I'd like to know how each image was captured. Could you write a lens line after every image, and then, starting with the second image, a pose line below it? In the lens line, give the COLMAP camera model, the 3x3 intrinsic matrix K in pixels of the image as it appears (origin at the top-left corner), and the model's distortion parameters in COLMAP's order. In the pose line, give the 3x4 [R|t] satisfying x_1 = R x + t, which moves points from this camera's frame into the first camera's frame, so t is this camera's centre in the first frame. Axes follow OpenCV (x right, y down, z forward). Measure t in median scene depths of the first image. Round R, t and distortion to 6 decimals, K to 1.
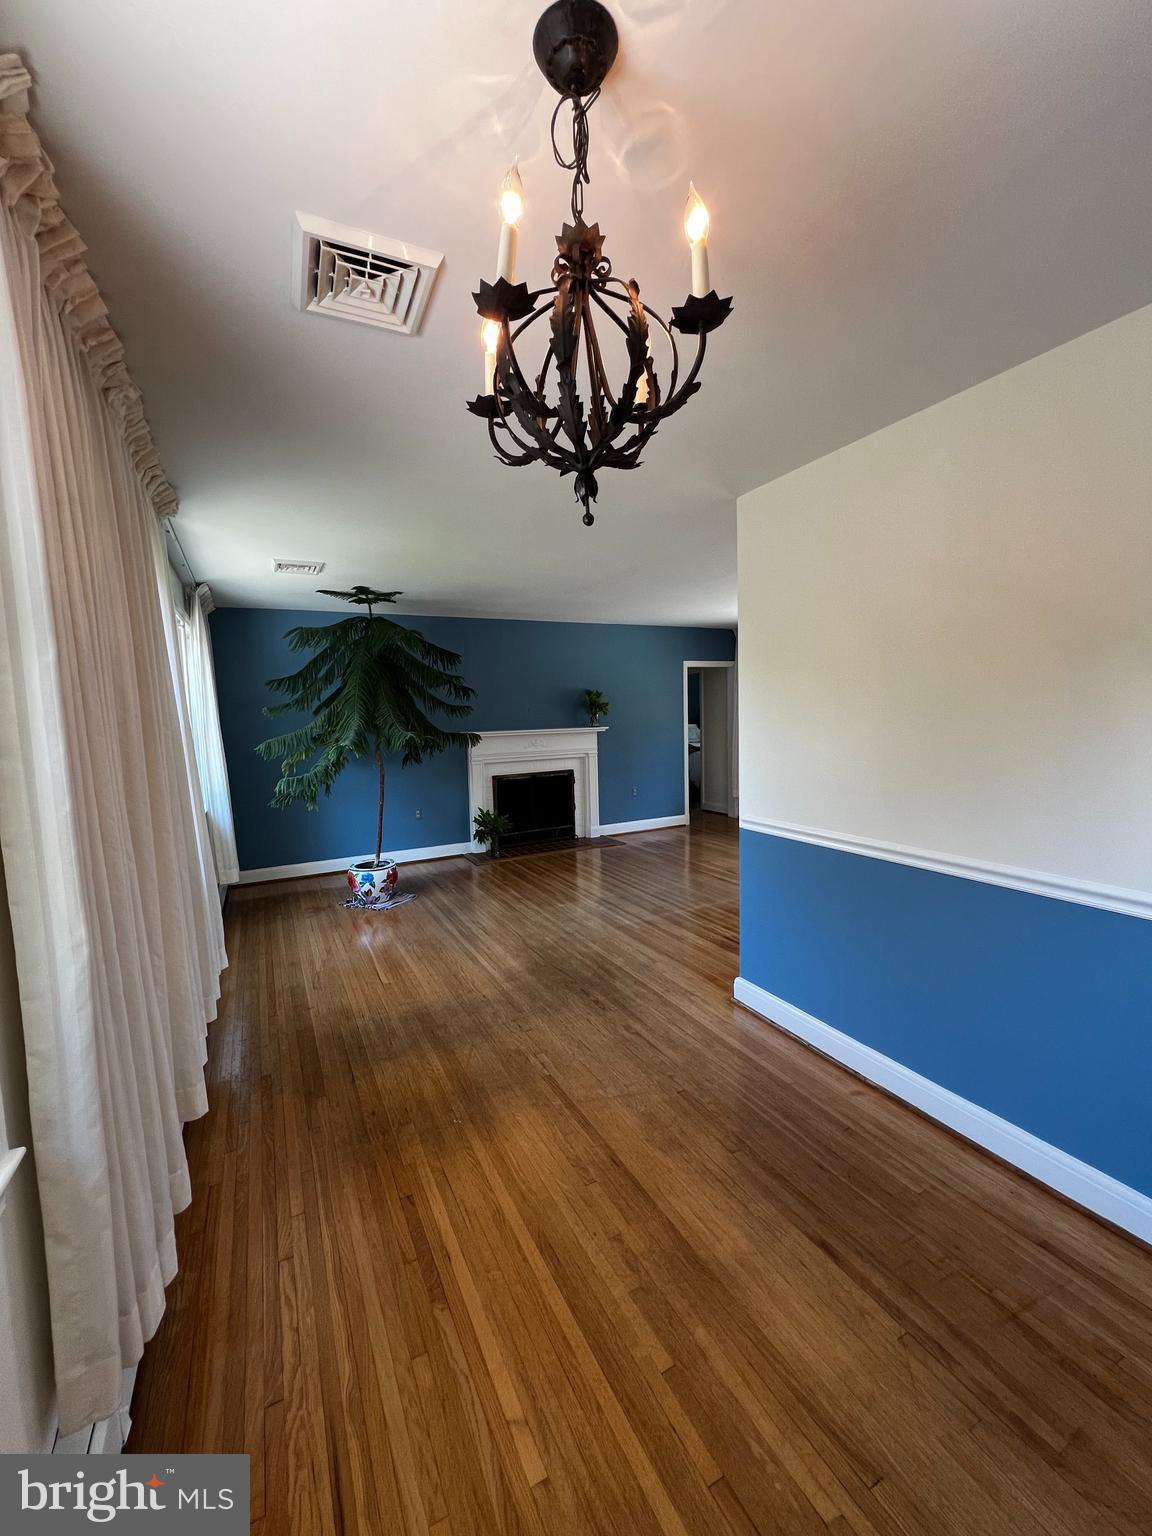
lens RADIAL K [[603.5, 0, 577.2], [0, 603.5, 806.1], [0, 0, 1]] dist [0.000167, 0.000000]
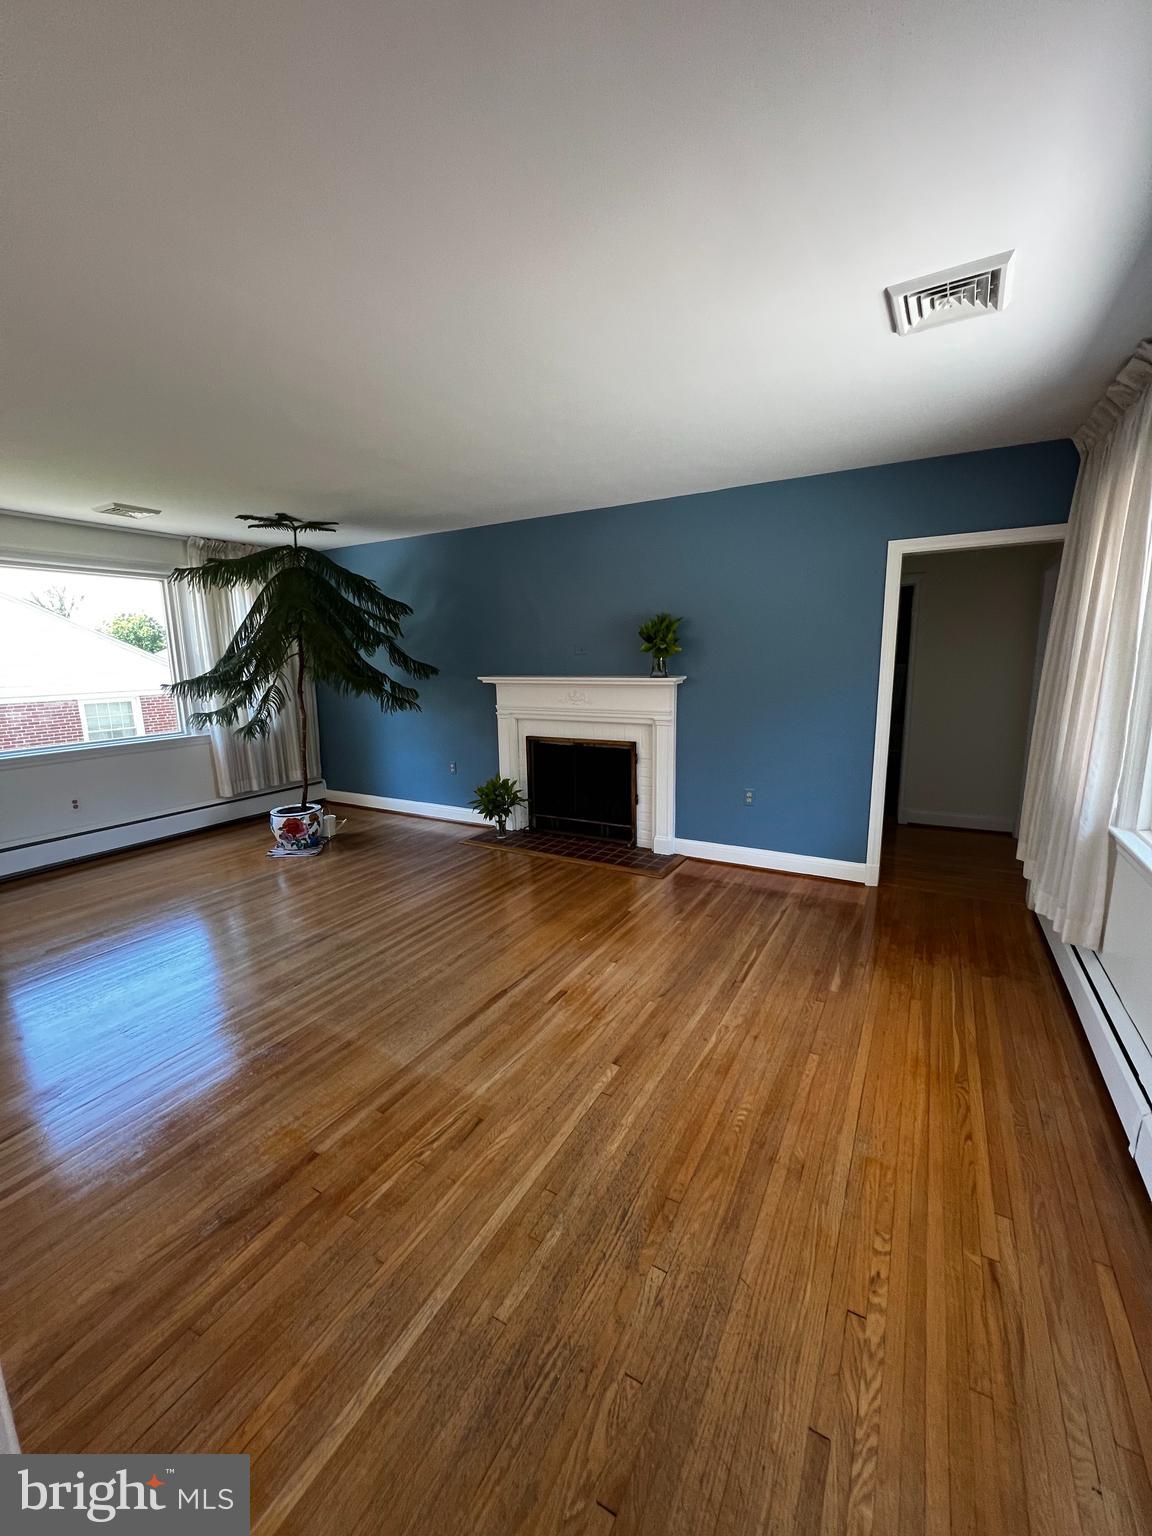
lens RADIAL K [[619.4, 0, 576.0], [0, 619.4, 768.0], [0, 0, 1]] dist [-0.000243, -0.000046]
pose [[0.532361, 0.165067, -0.830268, 0.510519], [-0.128518, 0.985195, 0.113464, -0.099812], [0.836705, 0.046301, 0.545693, 0.591770]]
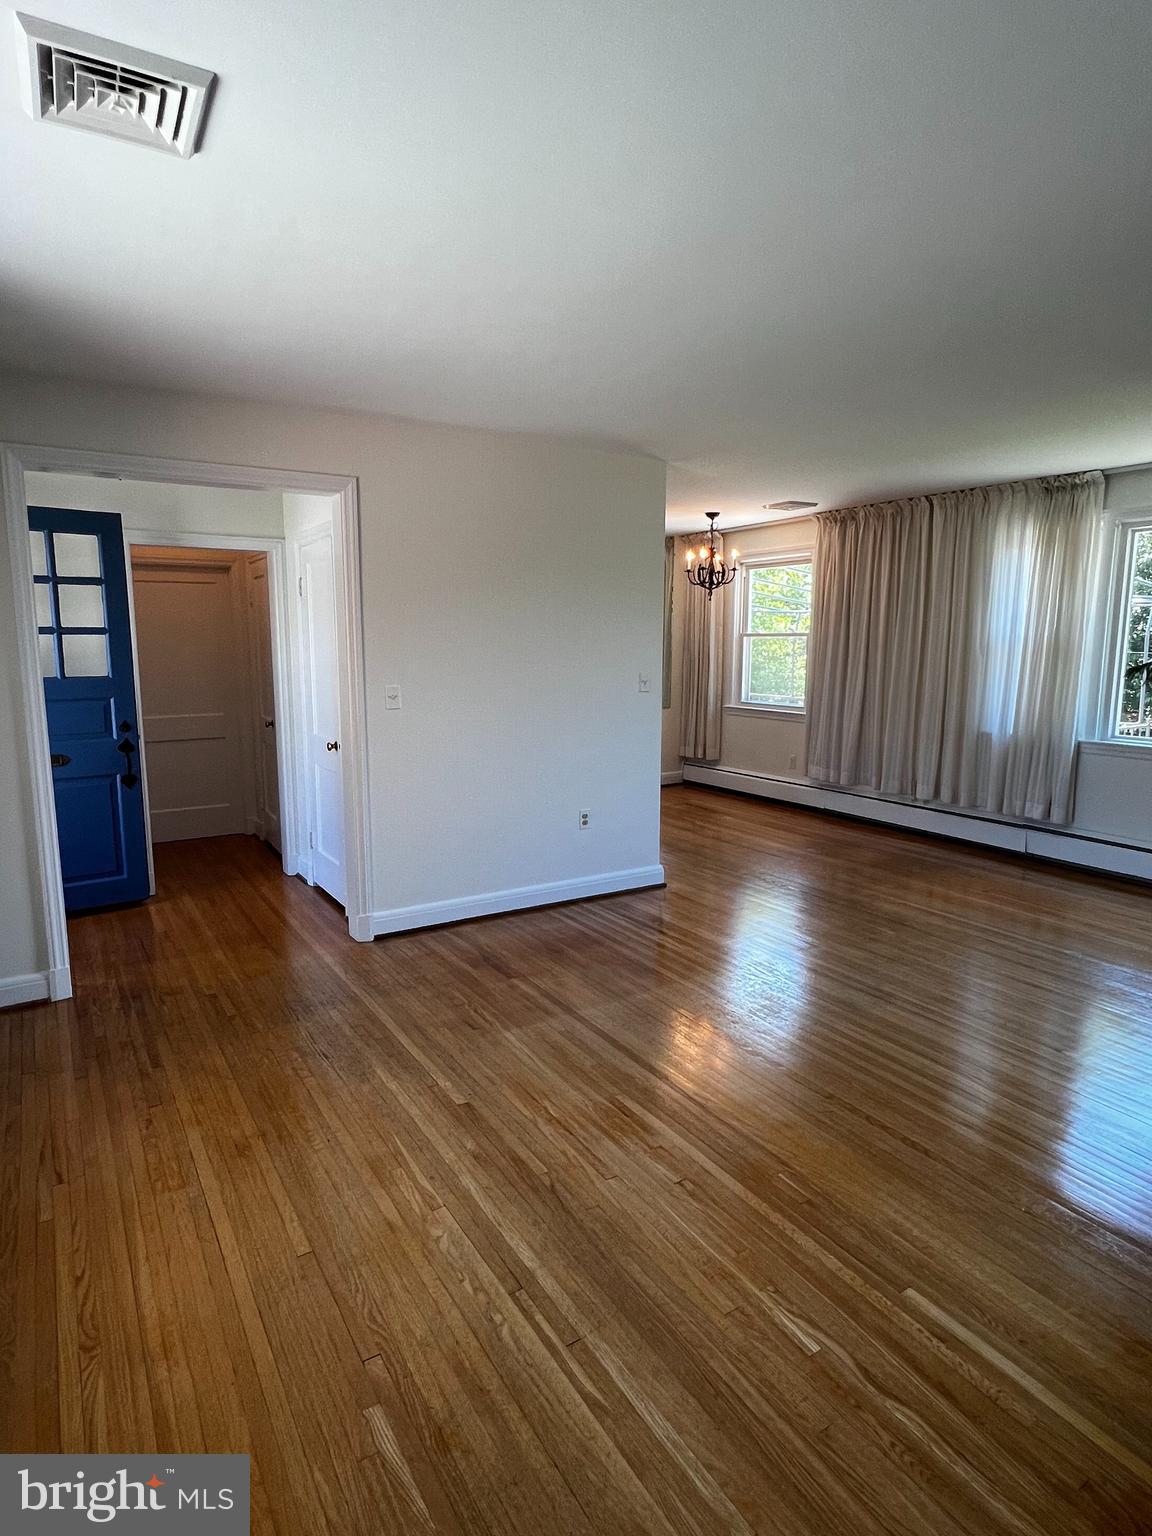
lens RADIAL K [[849.4, 0, 576.0], [0, 849.4, 768.0], [0, 0, 1]] dist [0.000548, -0.000126]
pose [[-0.997151, 0.035509, -0.066547, 0.247461], [0.013232, 0.950926, 0.309136, -0.185555], [0.074258, 0.307375, -0.948687, 1.125824]]
